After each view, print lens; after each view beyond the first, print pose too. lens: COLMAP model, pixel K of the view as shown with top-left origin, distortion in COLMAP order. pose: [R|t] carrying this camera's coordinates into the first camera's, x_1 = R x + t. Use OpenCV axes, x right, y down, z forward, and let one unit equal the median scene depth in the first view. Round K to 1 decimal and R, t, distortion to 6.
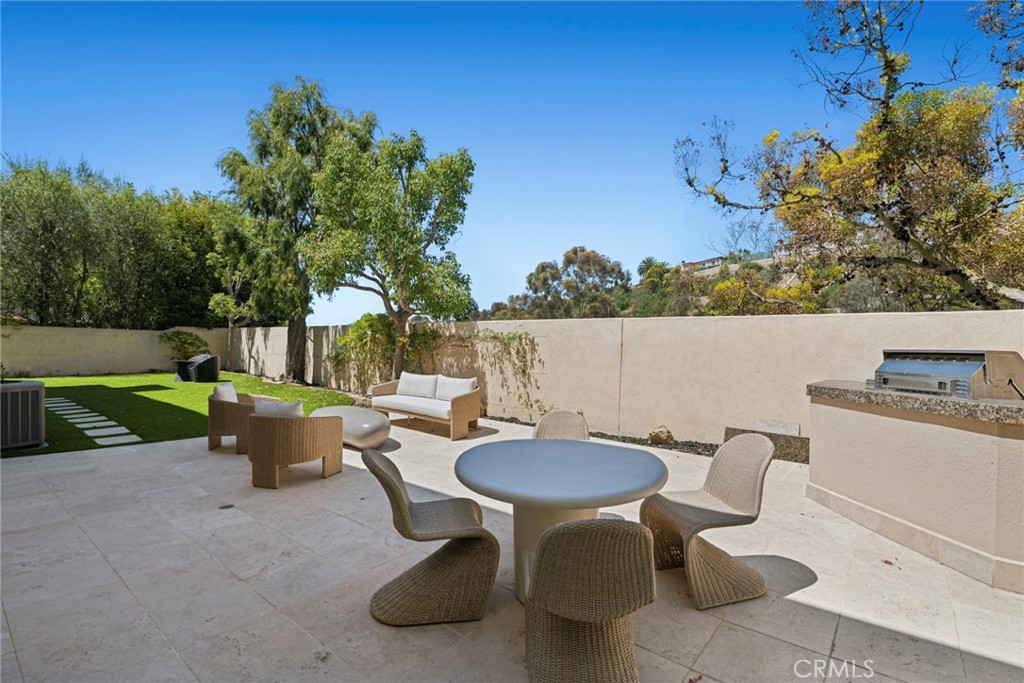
lens RADIAL K [[463.4, 0, 510.8], [0, 463.4, 343.6], [0, 0, 1]] dist [-0.003624, 0.000312]
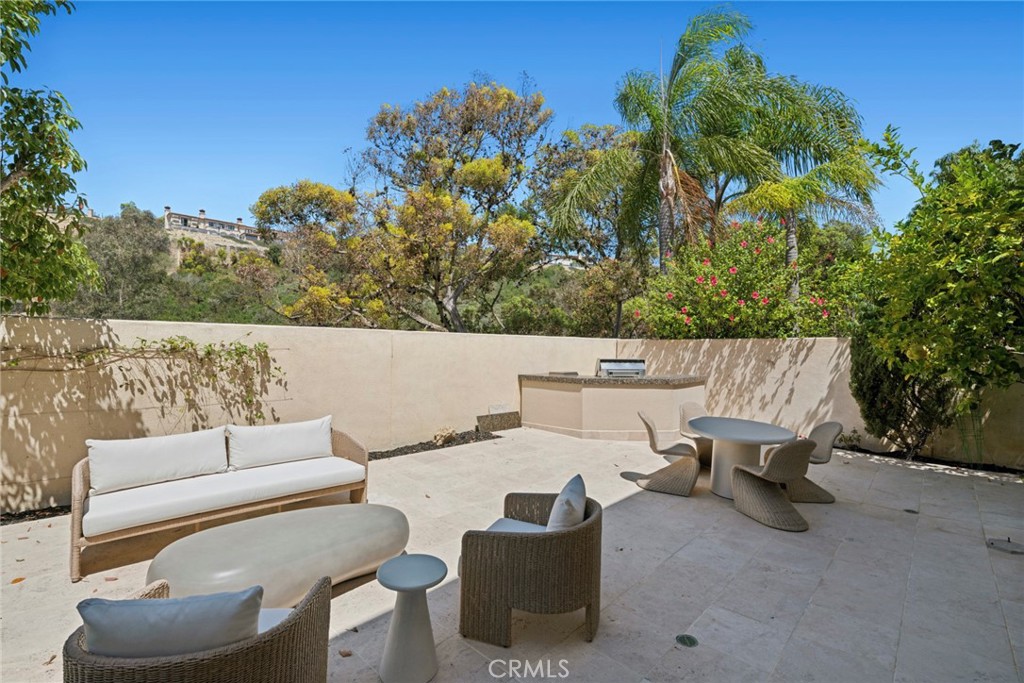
lens RADIAL K [[463.4, 0, 510.8], [0, 463.4, 343.6], [0, 0, 1]] dist [-0.003624, 0.000312]
pose [[0.077436, -0.015294, 0.996880, -1.348573], [-0.015442, 0.999744, 0.016538, -0.087120], [-0.996878, -0.016675, 0.077180, 1.260085]]
